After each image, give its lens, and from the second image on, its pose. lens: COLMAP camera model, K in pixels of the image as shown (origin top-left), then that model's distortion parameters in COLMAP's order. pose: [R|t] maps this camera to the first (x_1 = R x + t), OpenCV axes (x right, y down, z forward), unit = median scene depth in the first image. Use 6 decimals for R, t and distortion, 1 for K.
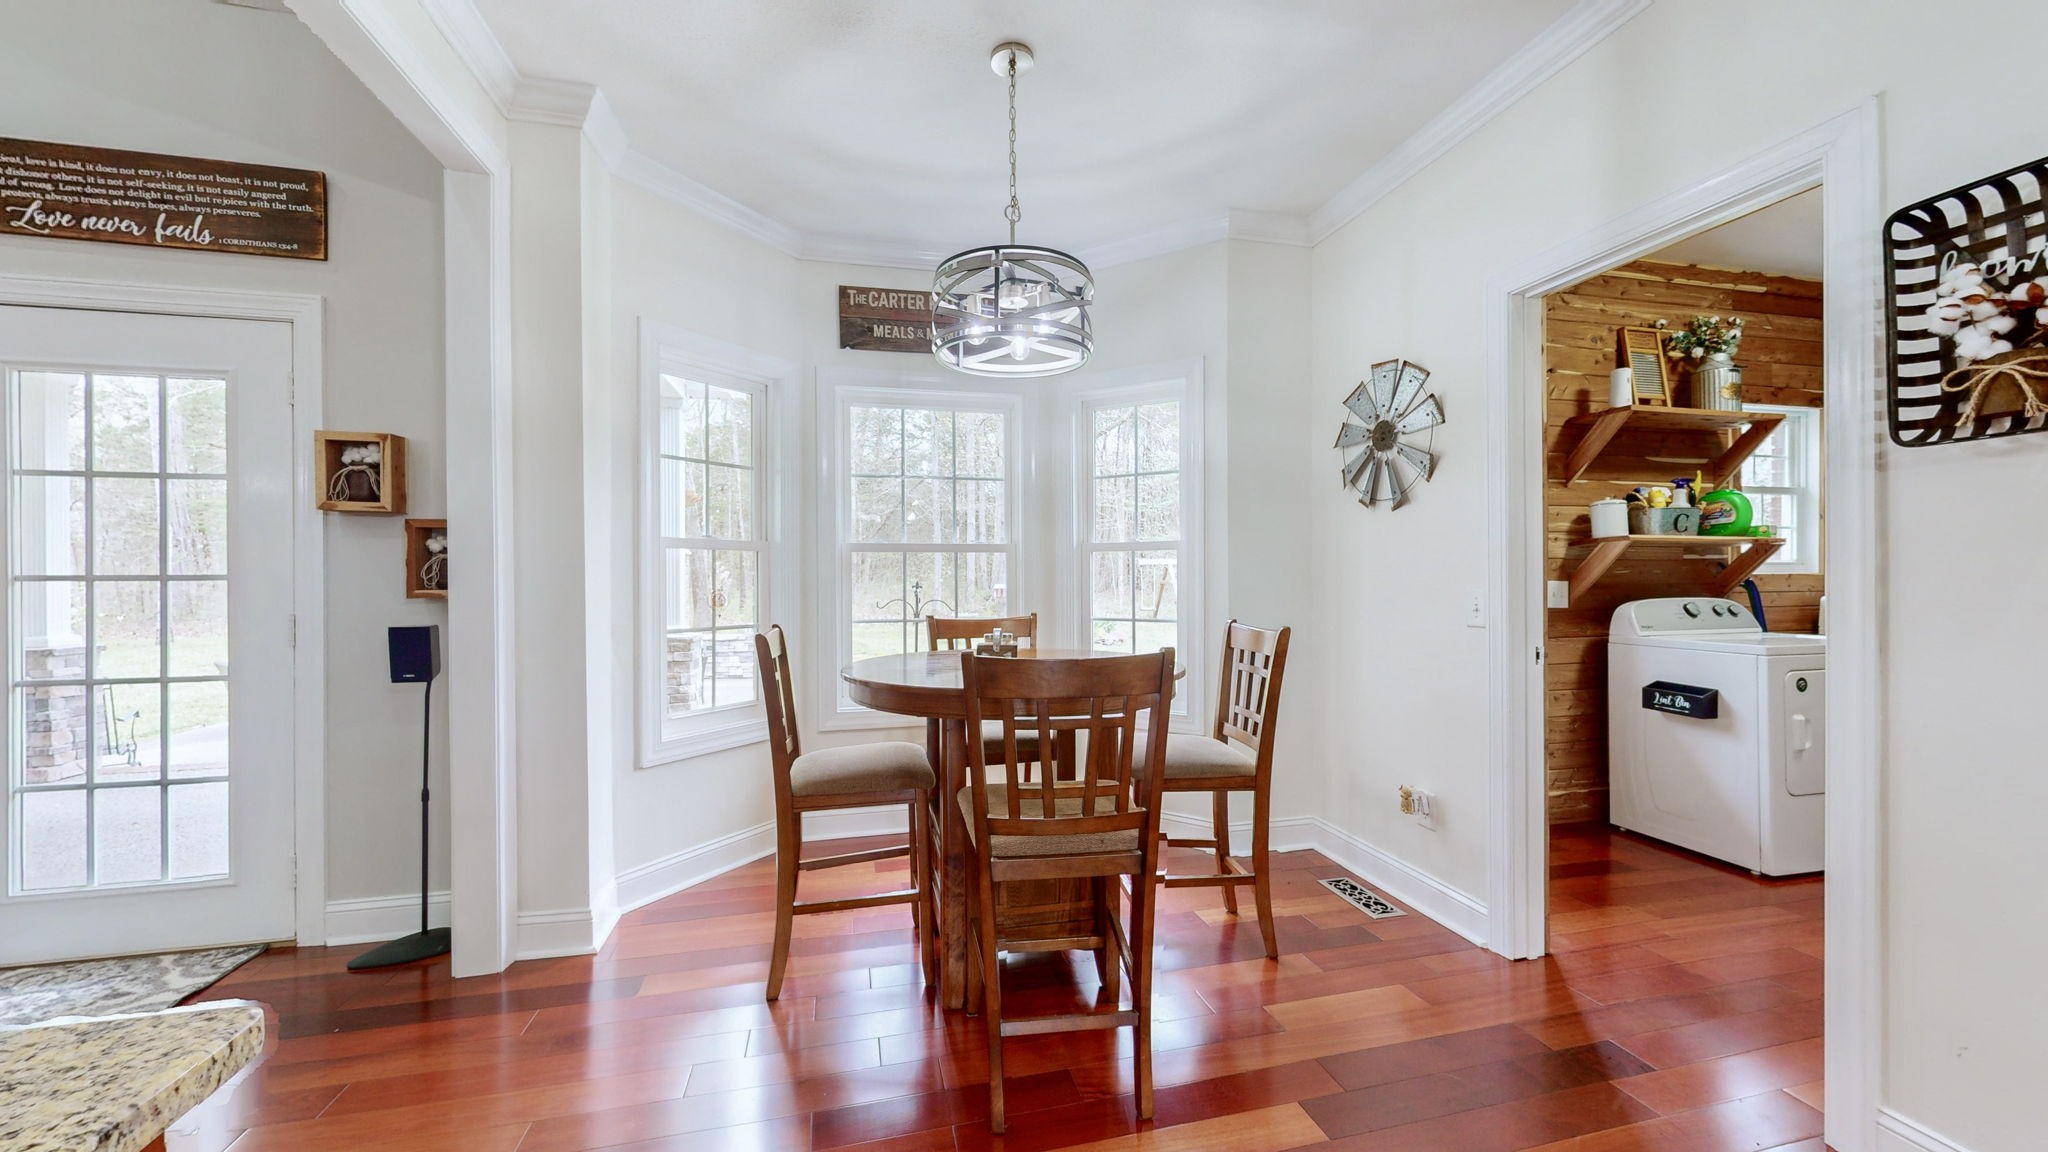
lens RADIAL K [[748.0, 0, 1027.0], [0, 748.0, 577.5], [0, 0, 1]] dist [0.000667, -0.000089]
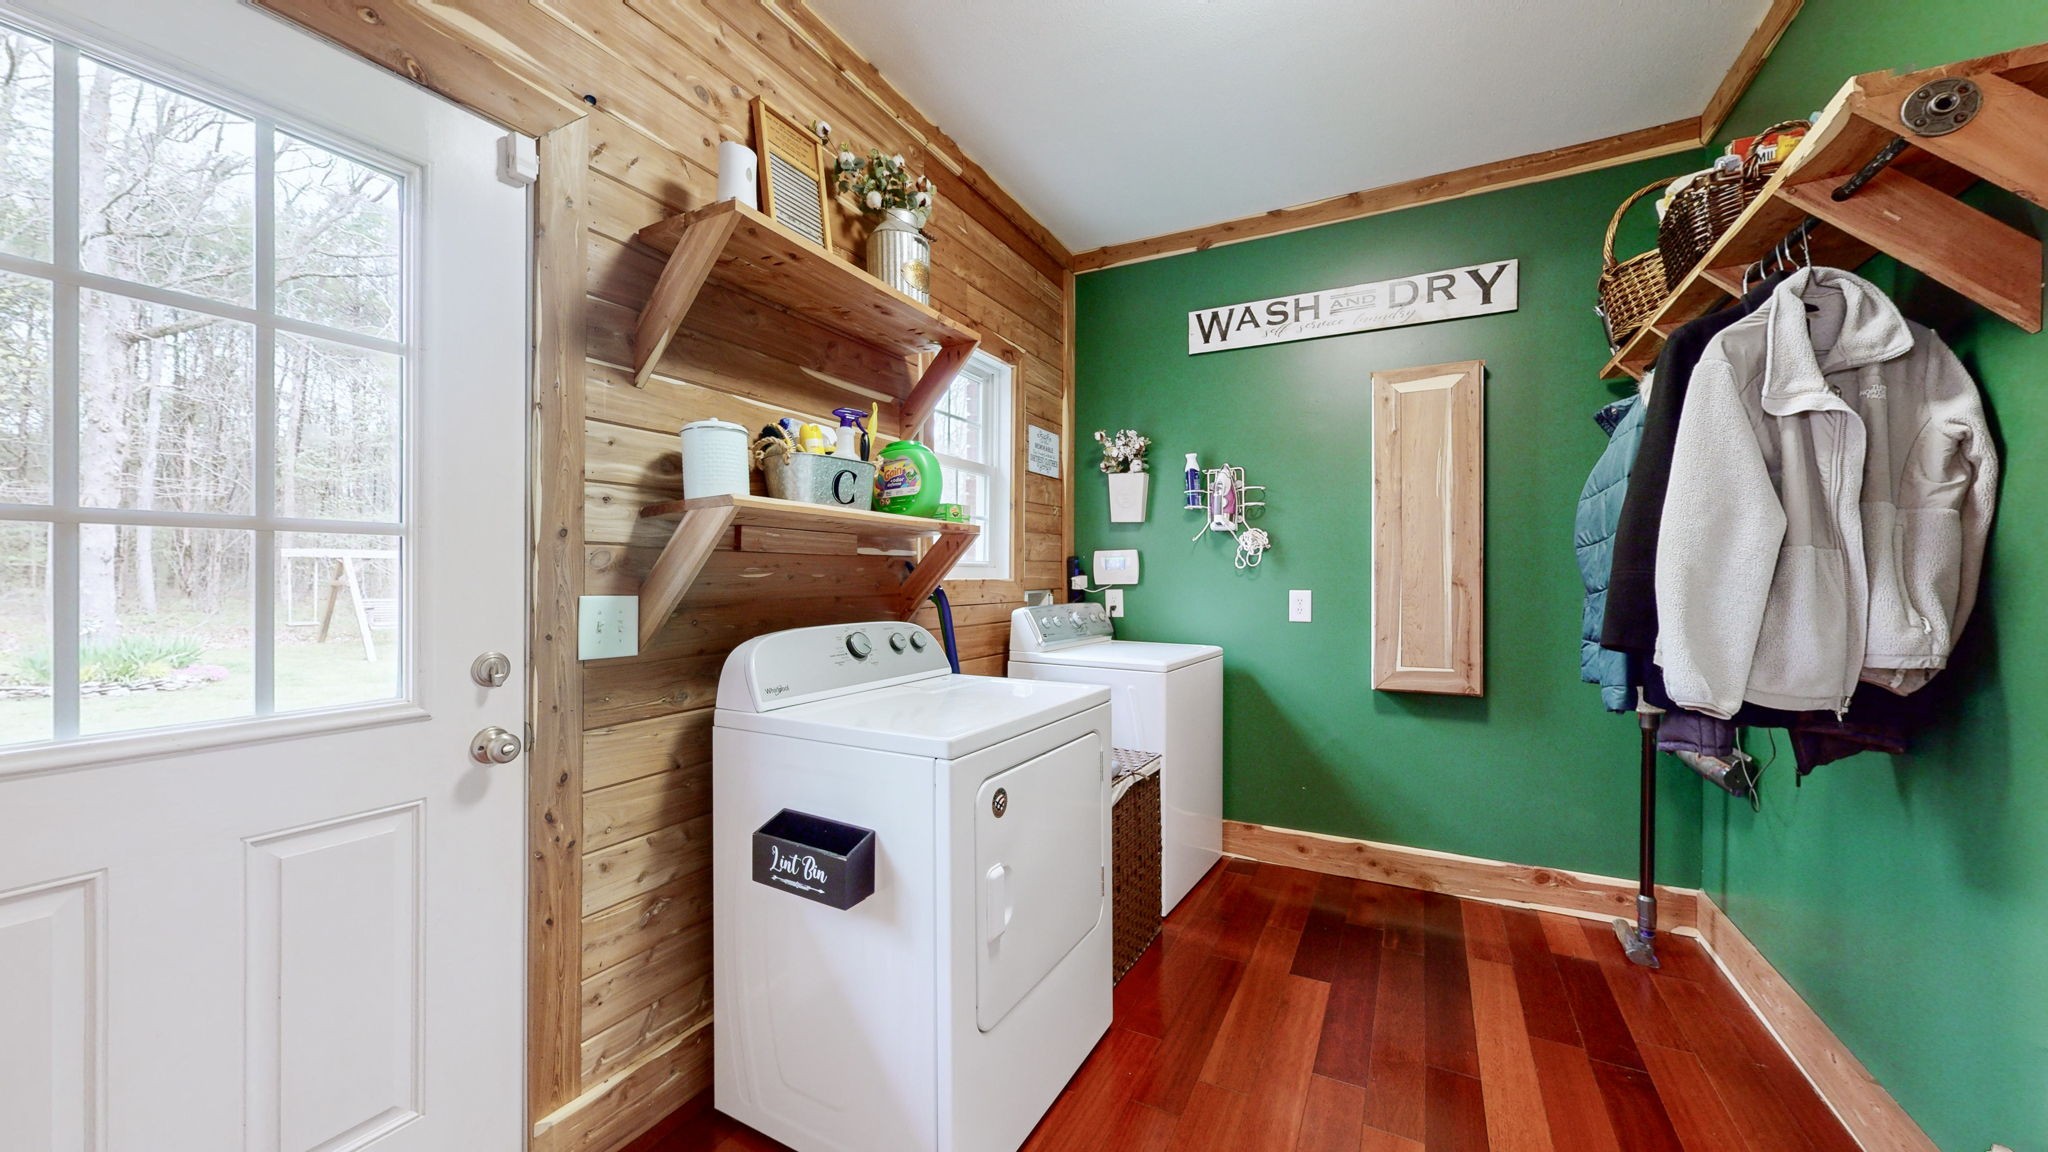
lens RADIAL K [[748.0, 0, 1027.0], [0, 748.0, 577.5], [0, 0, 1]] dist [0.000667, -0.000089]
pose [[0.655752, 0.004788, 0.754962, 0.538278], [-0.005262, 0.999985, -0.001770, -0.006538], [-0.754958, -0.002812, 0.655767, 0.530311]]
